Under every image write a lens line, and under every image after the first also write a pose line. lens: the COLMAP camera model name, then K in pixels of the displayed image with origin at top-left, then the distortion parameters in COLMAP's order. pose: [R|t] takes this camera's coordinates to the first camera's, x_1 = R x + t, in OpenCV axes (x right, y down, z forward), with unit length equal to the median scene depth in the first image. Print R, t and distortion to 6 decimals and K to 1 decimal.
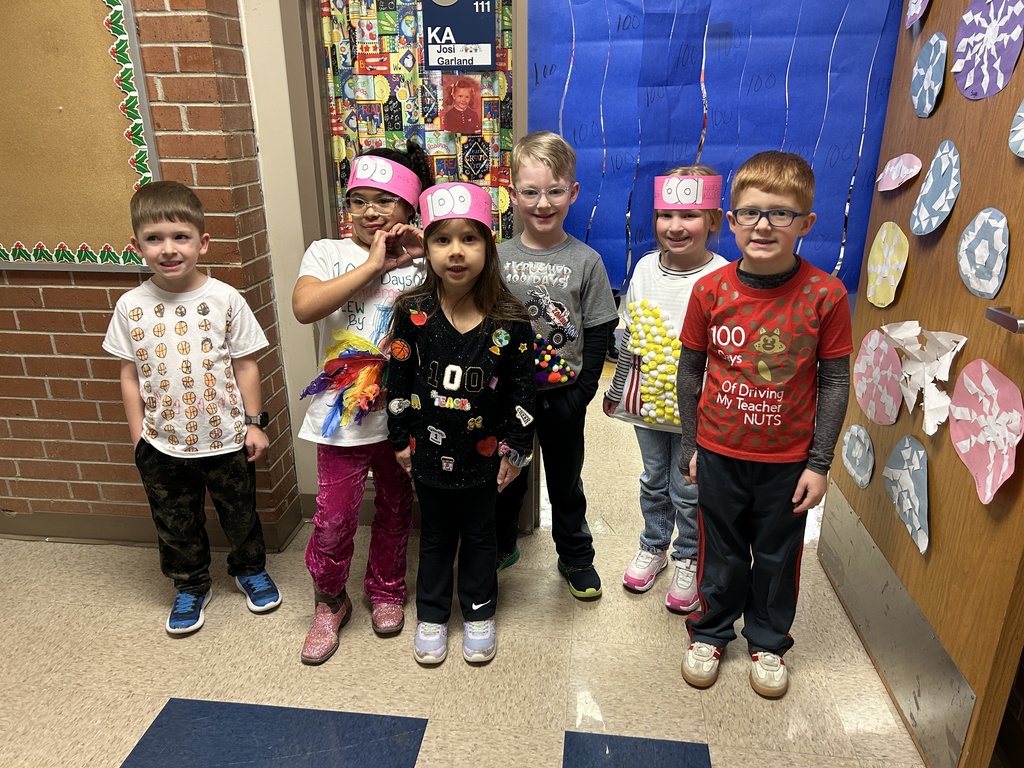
lens RADIAL K [[771.4, 0, 514.6], [0, 771.4, 371.4], [0, 0, 1]] dist [0.055158, -0.057486]
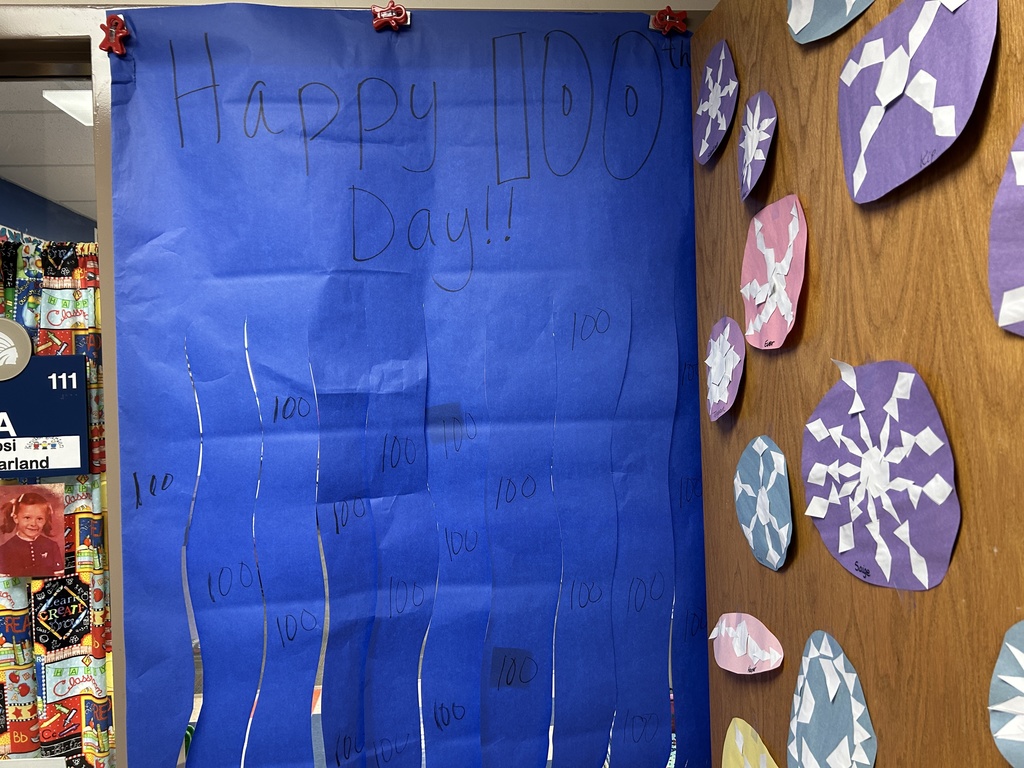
lens RADIAL K [[771.4, 0, 514.6], [0, 771.4, 371.4], [0, 0, 1]] dist [0.055158, -0.057486]
pose [[0.978237, -0.017456, 0.206756, 0.188968], [0.090299, 0.932962, -0.348465, -0.241459], [-0.186813, 0.359551, 0.914234, 0.387945]]
